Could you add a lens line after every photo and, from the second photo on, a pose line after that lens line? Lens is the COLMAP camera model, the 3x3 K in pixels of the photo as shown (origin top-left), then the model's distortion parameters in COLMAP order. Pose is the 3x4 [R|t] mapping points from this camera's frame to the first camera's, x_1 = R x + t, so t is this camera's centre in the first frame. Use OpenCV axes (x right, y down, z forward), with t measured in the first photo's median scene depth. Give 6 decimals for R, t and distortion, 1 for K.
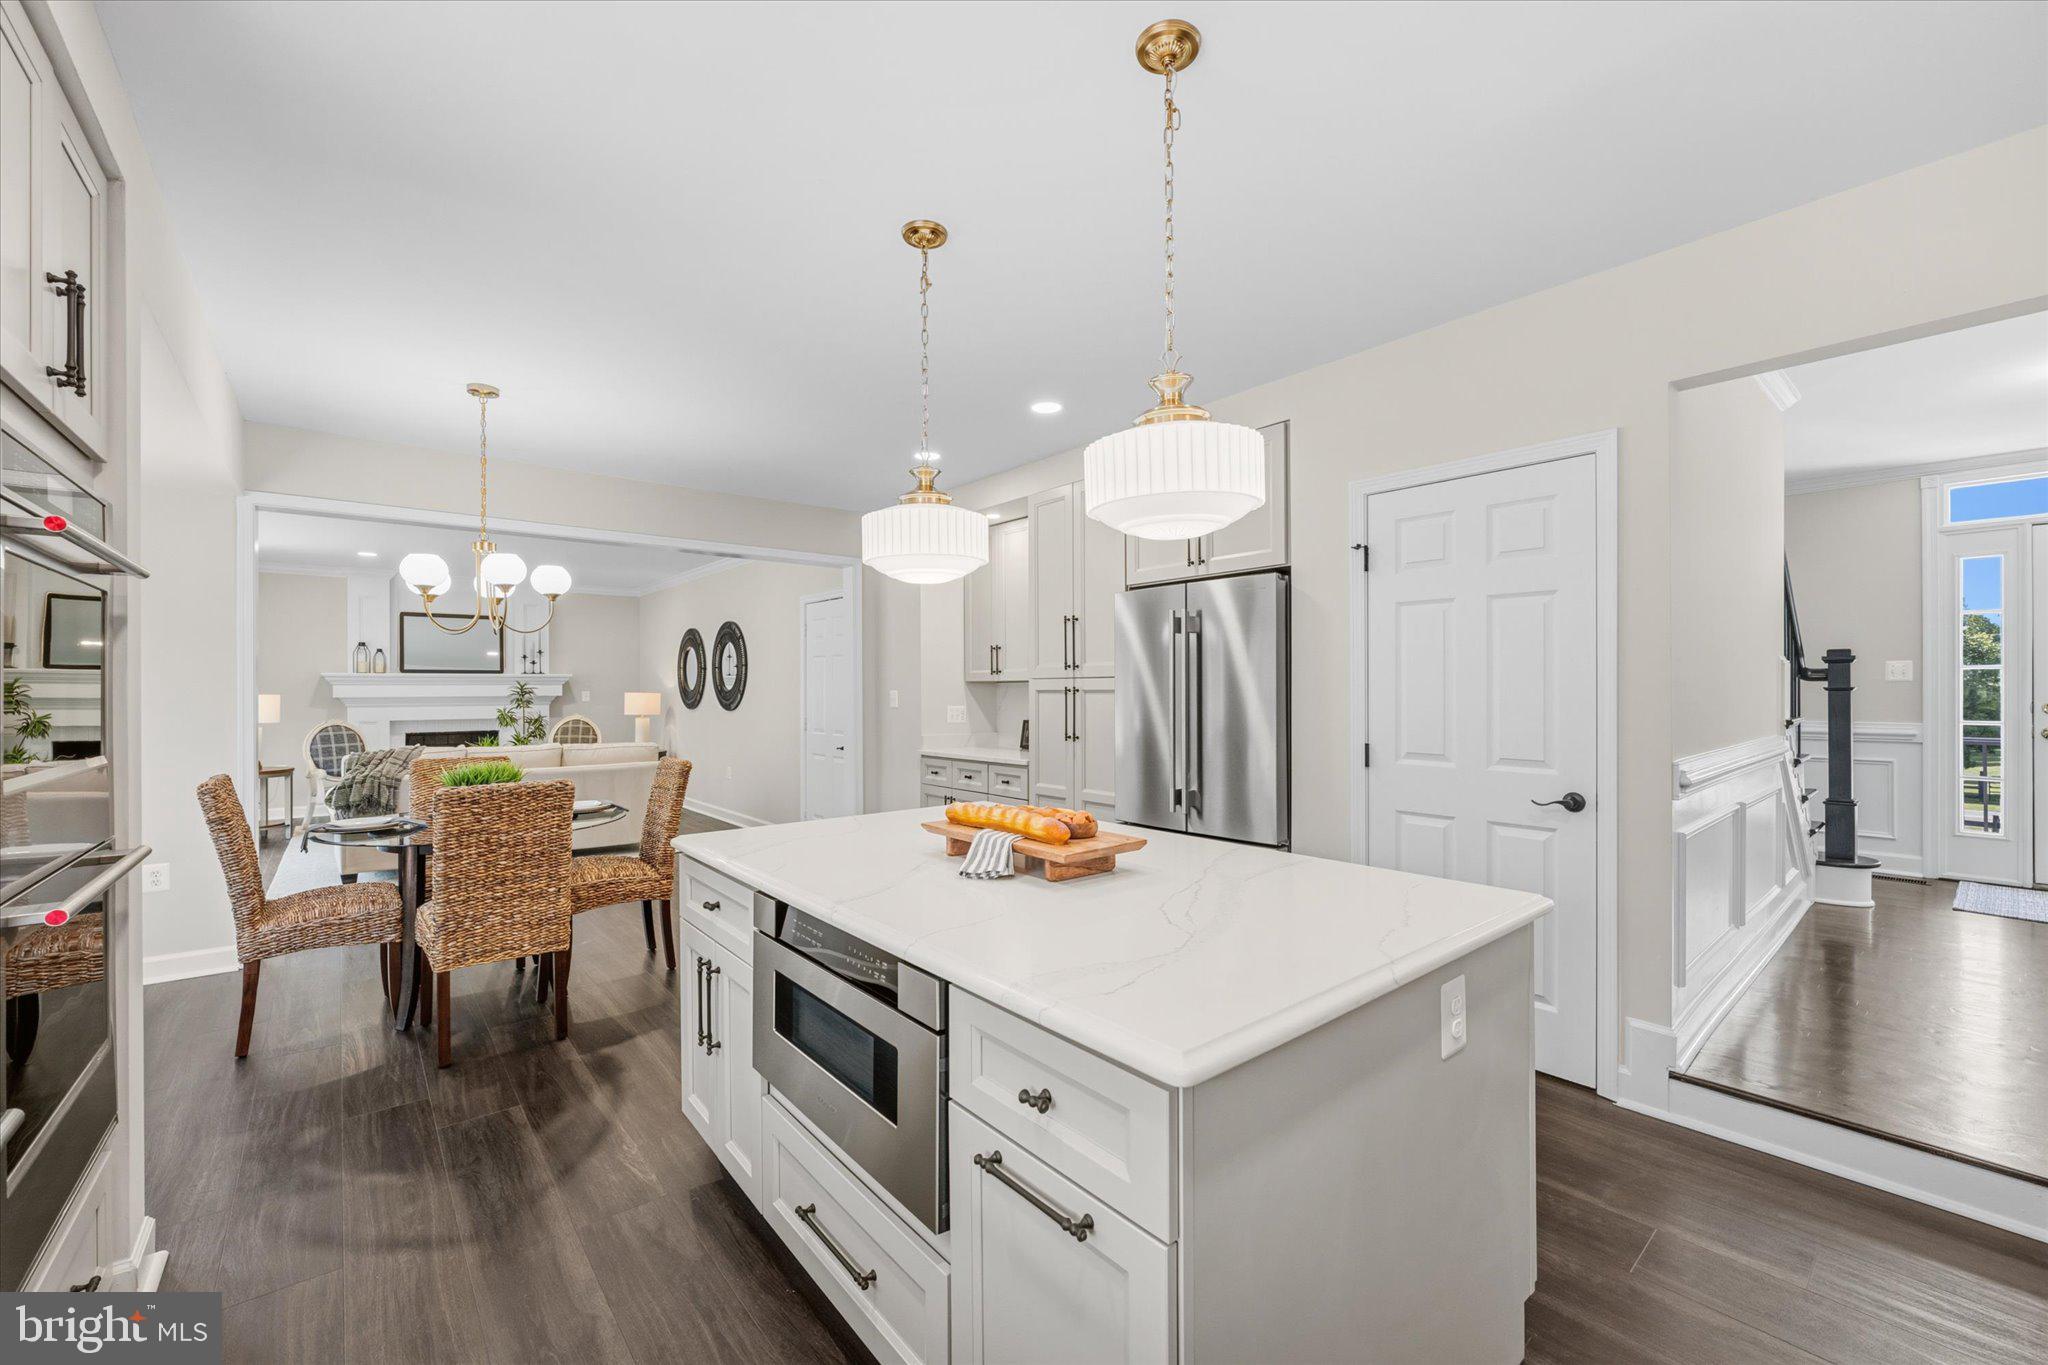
lens RADIAL K [[824.1, 0, 1022.8], [0, 824.1, 687.8], [0, 0, 1]] dist [-0.000374, -0.000102]
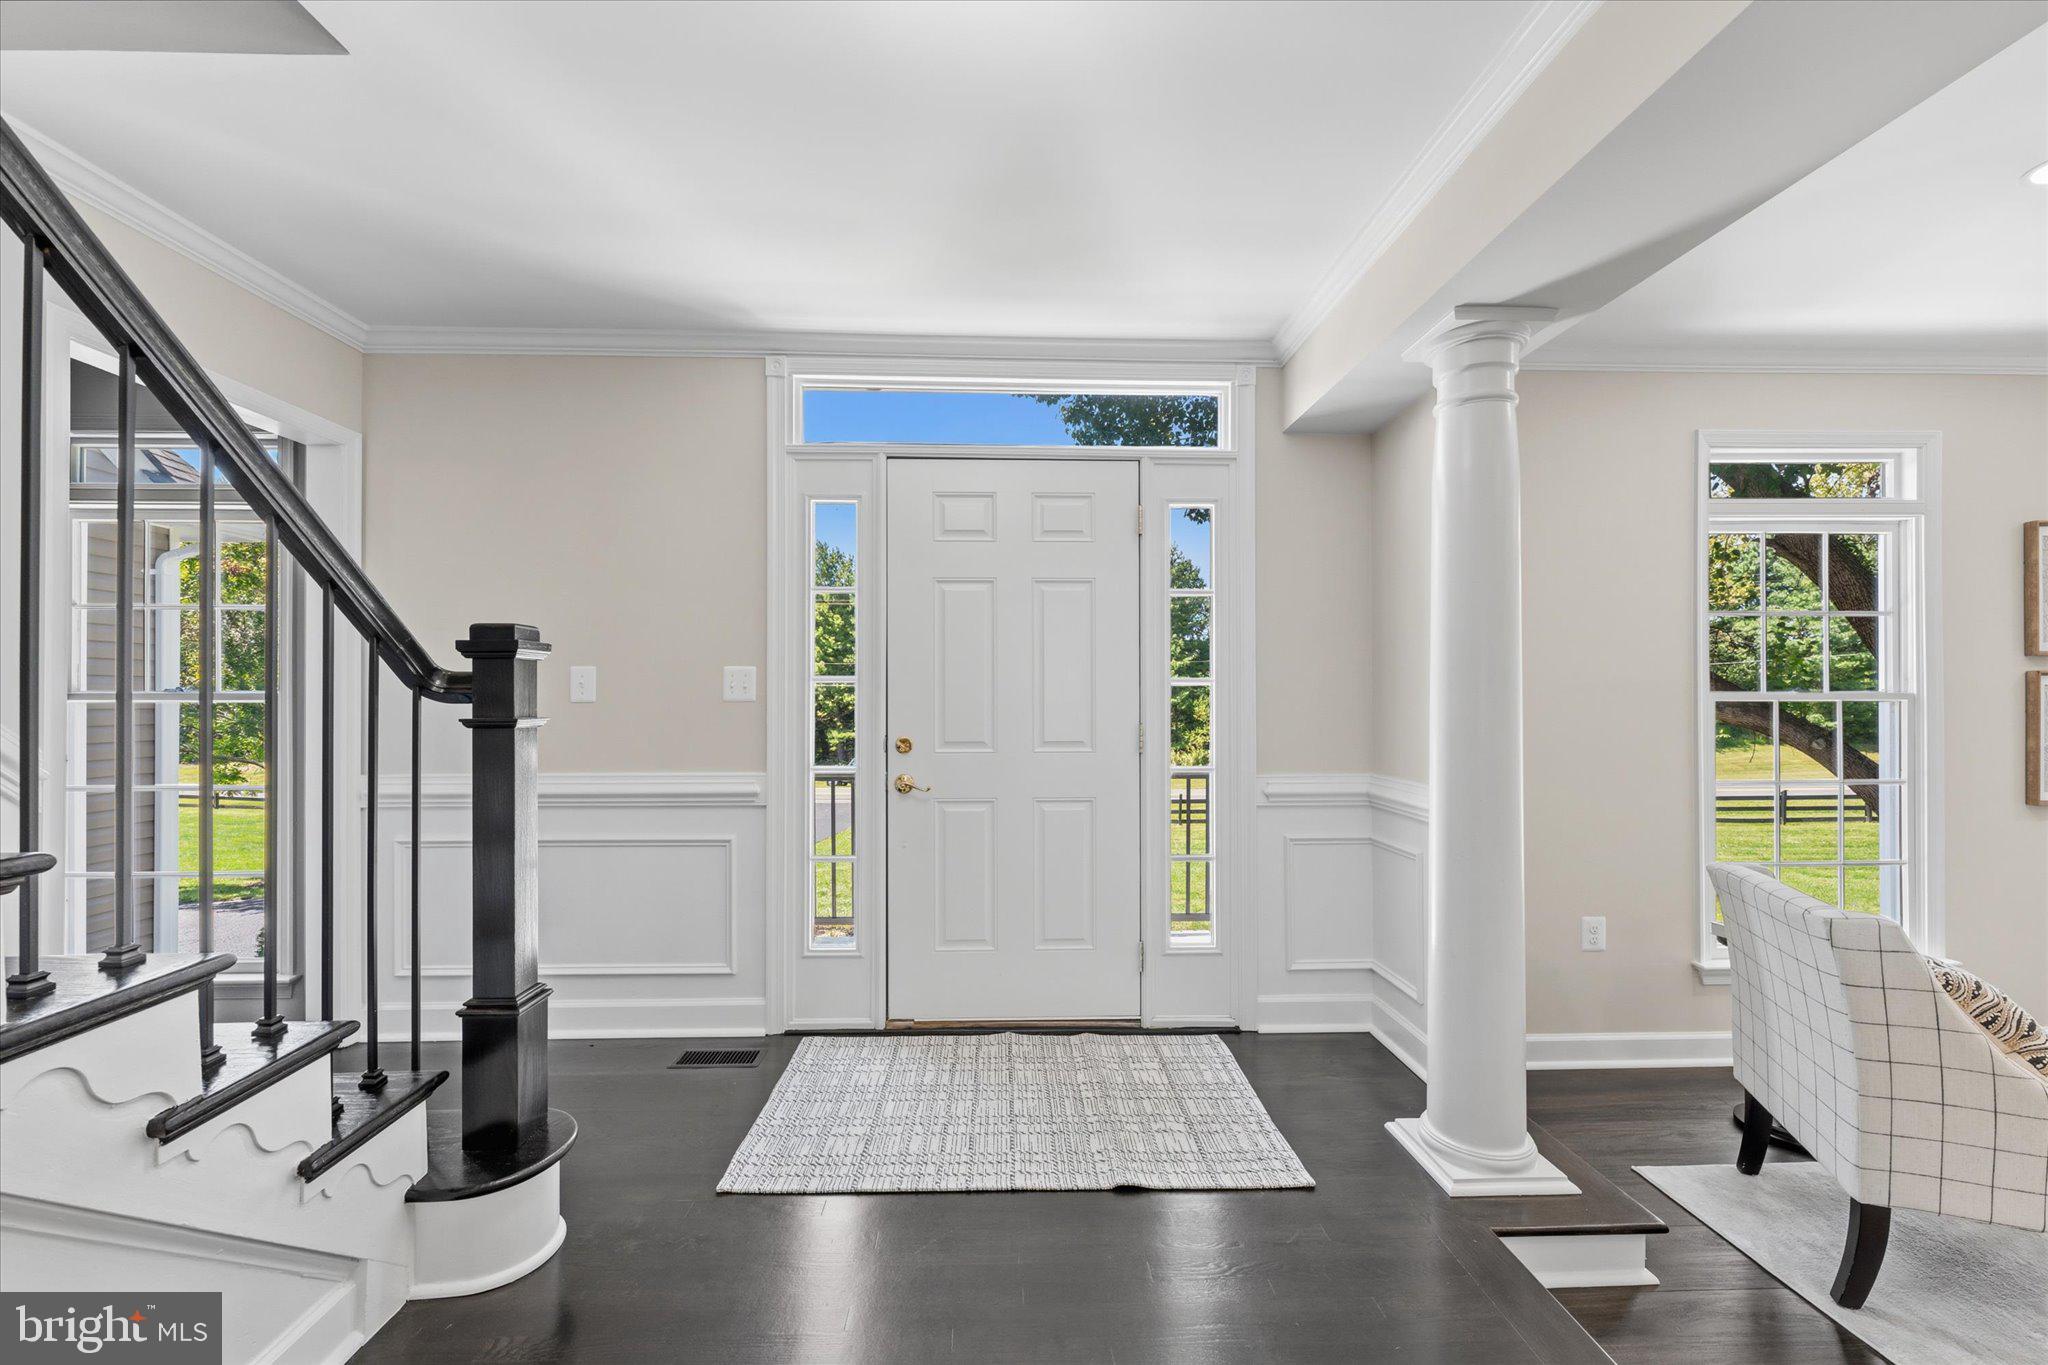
lens RADIAL K [[824.1, 0, 1022.8], [0, 824.1, 687.8], [0, 0, 1]] dist [-0.000374, -0.000102]
pose [[0.615429, 0.013996, 0.788068, 0.768972], [-0.003323, 0.999880, -0.015163, -0.009719], [-0.788185, 0.006713, 0.615402, 0.510853]]
